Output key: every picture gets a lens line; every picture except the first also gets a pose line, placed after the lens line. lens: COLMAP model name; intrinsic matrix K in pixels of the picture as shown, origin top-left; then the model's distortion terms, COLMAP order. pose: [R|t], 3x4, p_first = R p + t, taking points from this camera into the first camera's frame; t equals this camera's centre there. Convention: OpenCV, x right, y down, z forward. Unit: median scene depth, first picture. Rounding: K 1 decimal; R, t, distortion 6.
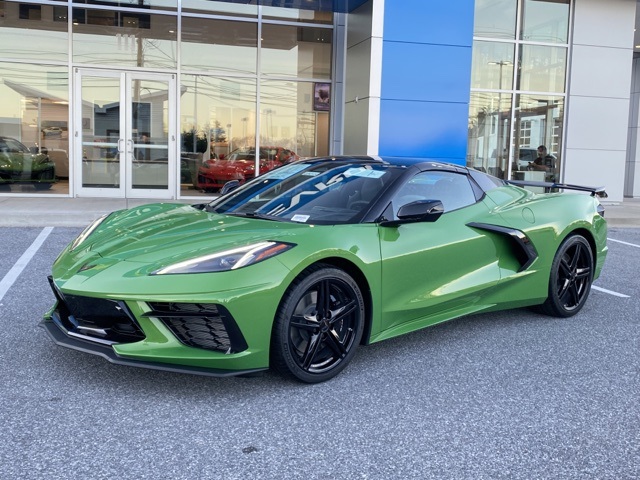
lens RADIAL K [[716.3, 0, 331.7], [0, 716.3, 231.1], [0, 0, 1]] dist [0.032467, -0.014479]
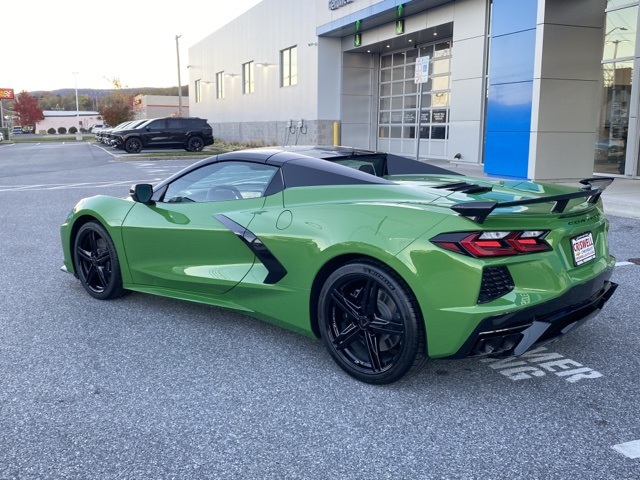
lens RADIAL K [[642.5, 0, 320.0], [0, 642.5, 240.0], [0, 0, 1]] dist [0.027937, -0.009118]
pose [[0.110769, 0.137661, -0.984266, 1.185888], [-0.094676, 0.987318, 0.127433, -0.113764], [0.989326, 0.079071, 0.122397, 1.130179]]
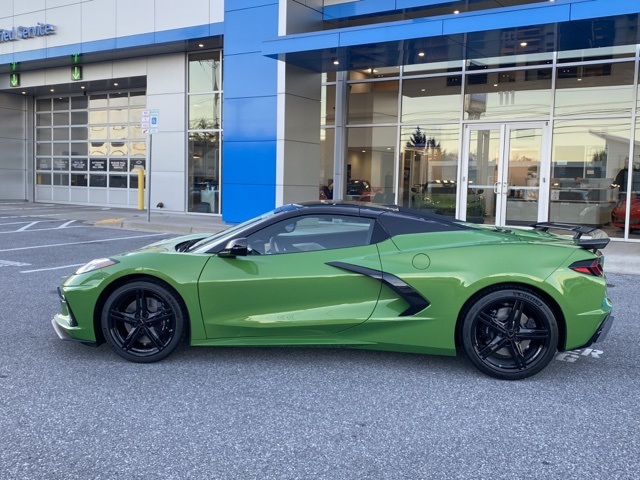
lens RADIAL K [[648.7, 0, 320.0], [0, 648.7, 240.0], [0, 0, 1]] dist [-0.002217, -0.017649]
pose [[0.664125, 0.050903, -0.745886, 1.009458], [-0.075999, 0.997108, 0.000379, -0.049353], [0.743748, 0.056435, 0.666073, 0.350996]]
